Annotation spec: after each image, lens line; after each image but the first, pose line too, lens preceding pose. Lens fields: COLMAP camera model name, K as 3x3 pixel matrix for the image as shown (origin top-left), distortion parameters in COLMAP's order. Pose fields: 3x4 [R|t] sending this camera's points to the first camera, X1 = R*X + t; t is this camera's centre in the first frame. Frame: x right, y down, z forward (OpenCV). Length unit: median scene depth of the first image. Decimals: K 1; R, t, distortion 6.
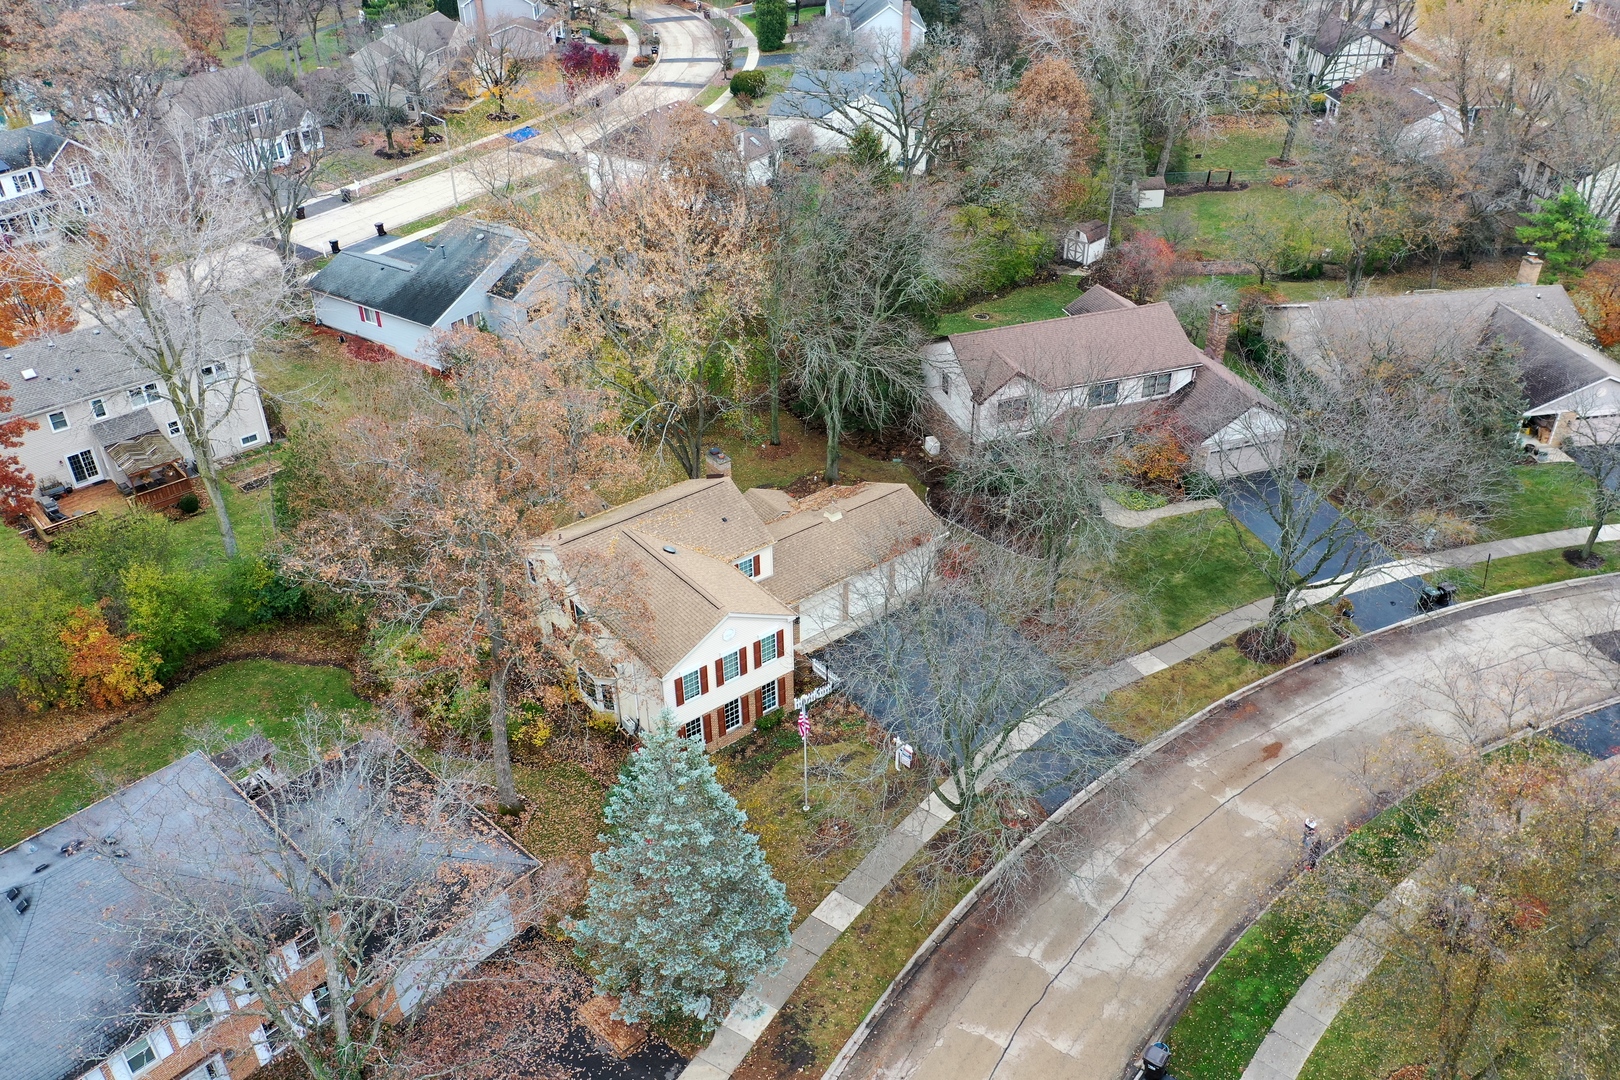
lens RADIAL K [[1284.0, 0, 810.8], [0, 1284.0, 541.8], [0, 0, 1]] dist [0.000988, -0.001693]
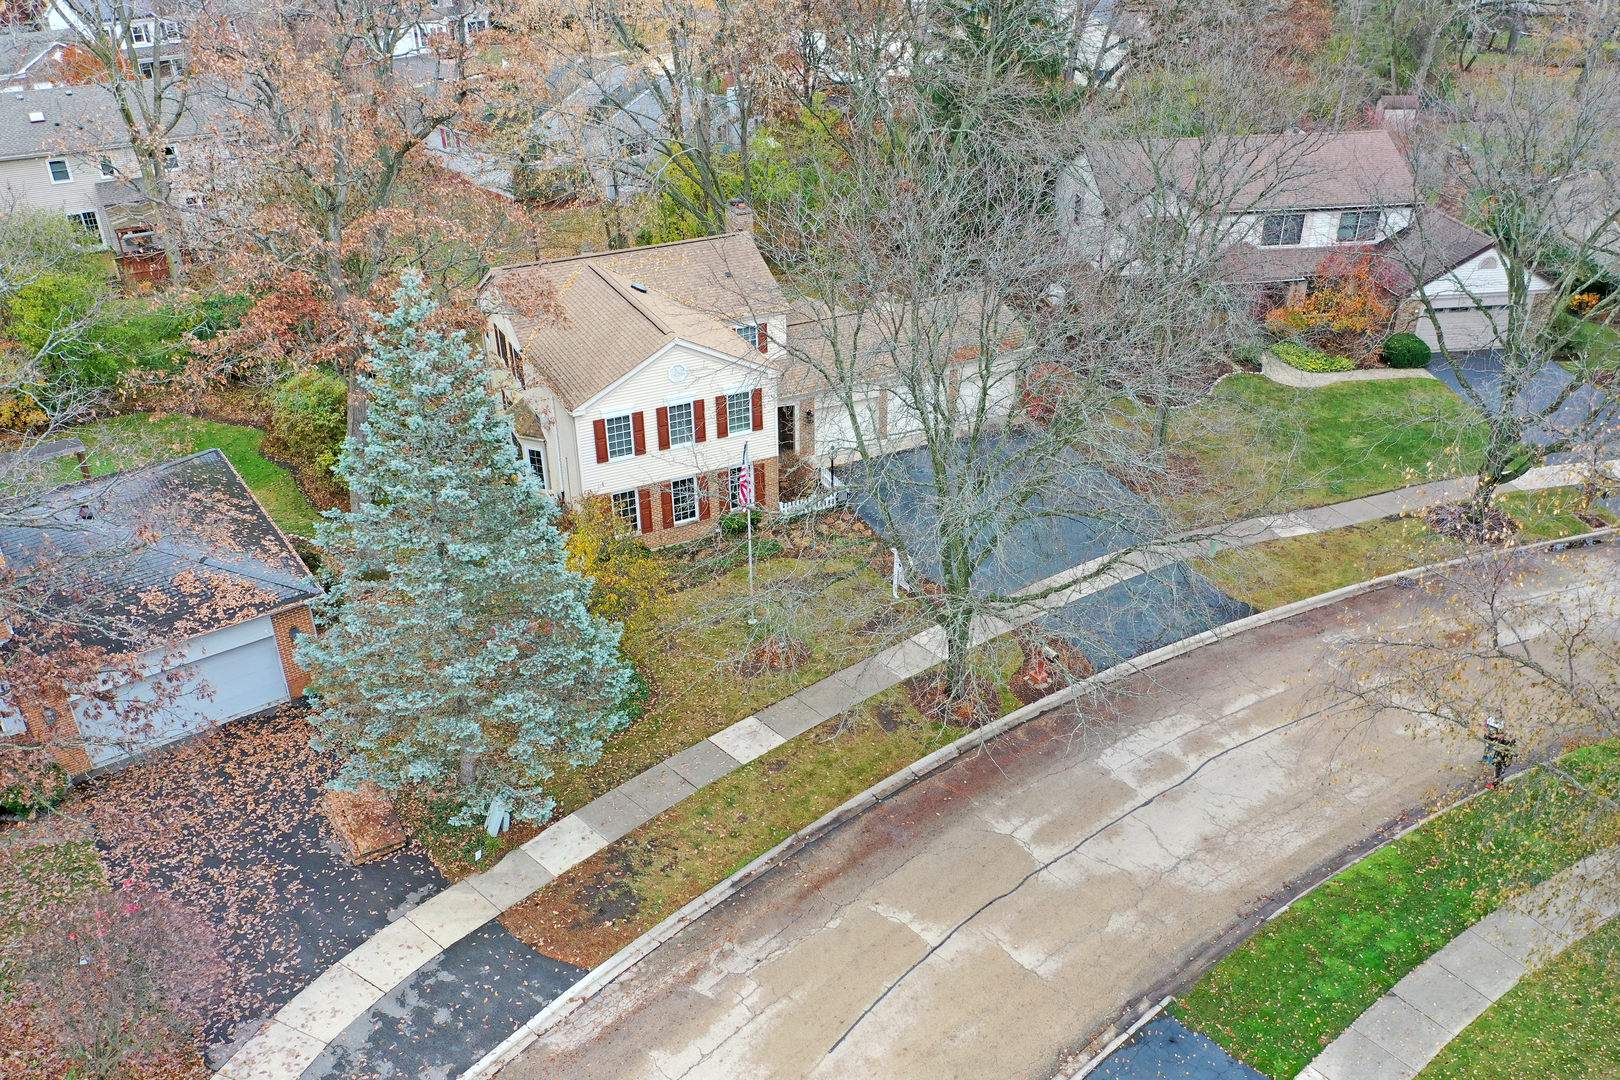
lens RADIAL K [[1284.0, 0, 806.6], [0, 1284.0, 540.6], [0, 0, 1]] dist [0.000988, -0.001693]
pose [[0.978391, 0.103018, -0.179272, 0.167448], [-0.113025, 0.992503, -0.046504, 0.215106], [0.173137, 0.065761, 0.982700, 0.332775]]
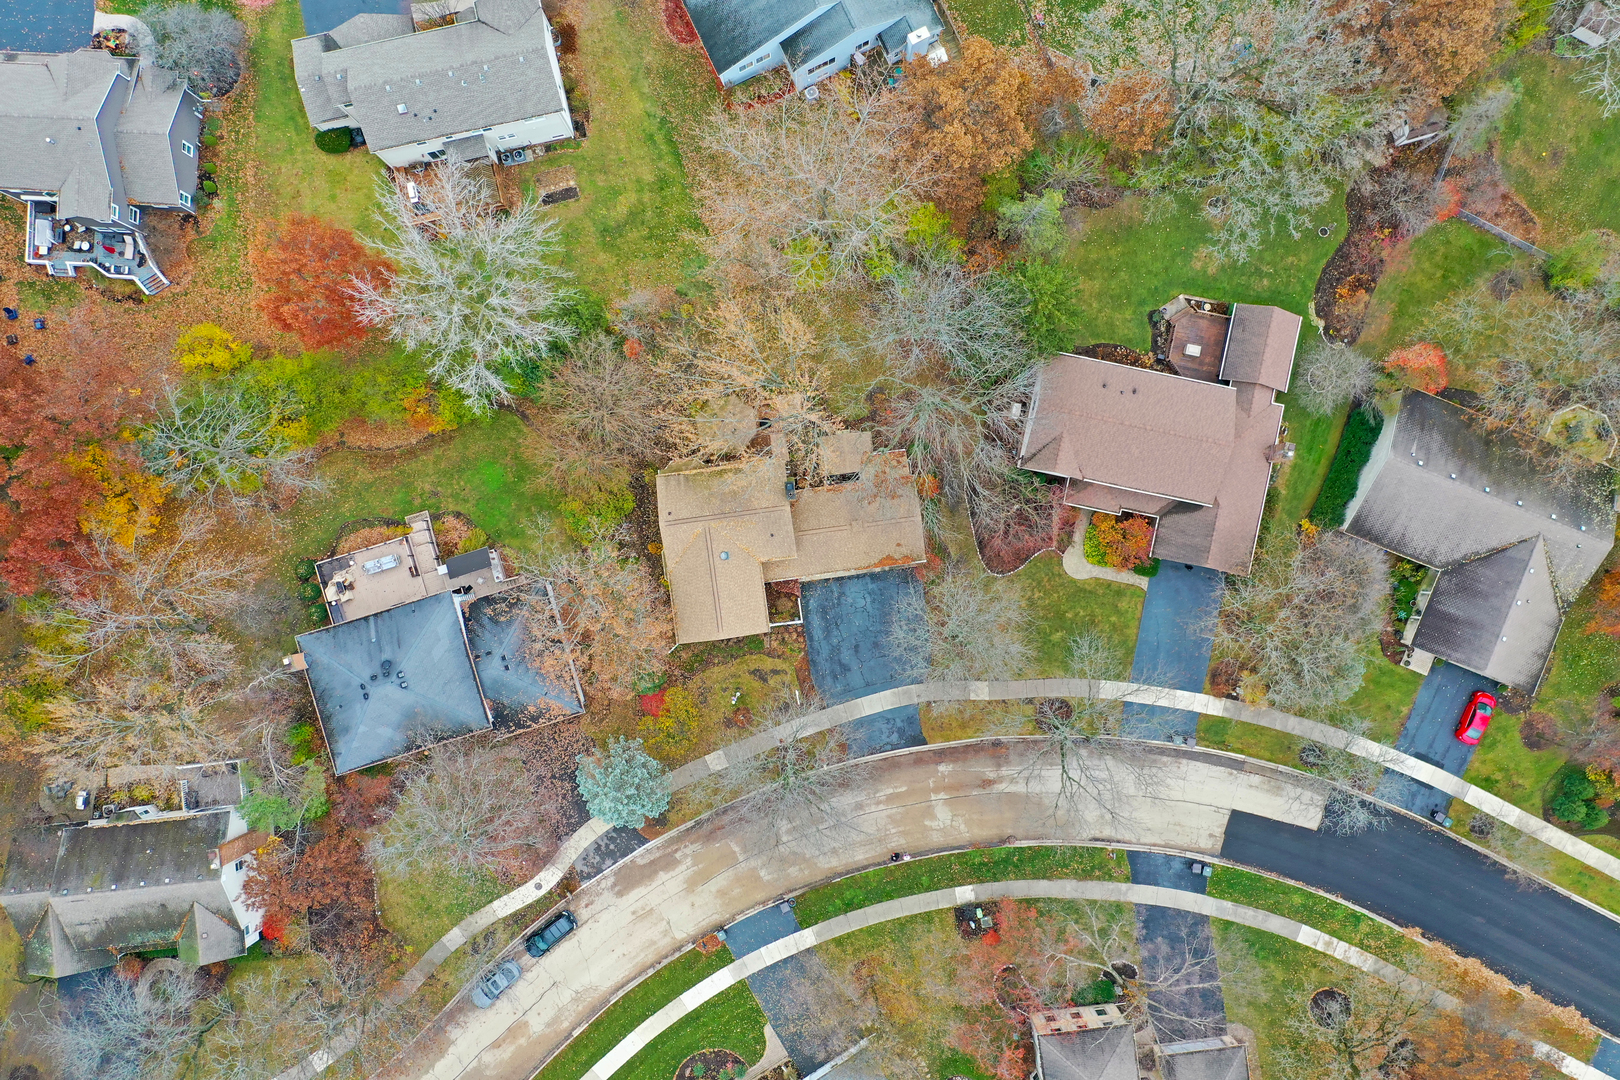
lens RADIAL K [[1284.0, 0, 812.3], [0, 1284.0, 537.3], [0, 0, 1]] dist [0.000988, -0.001693]
pose [[0.862099, 0.506550, 0.013846, -0.059501], [-0.284158, 0.460625, 0.840880, -1.705154], [0.419570, -0.728856, 0.541045, 0.210163]]
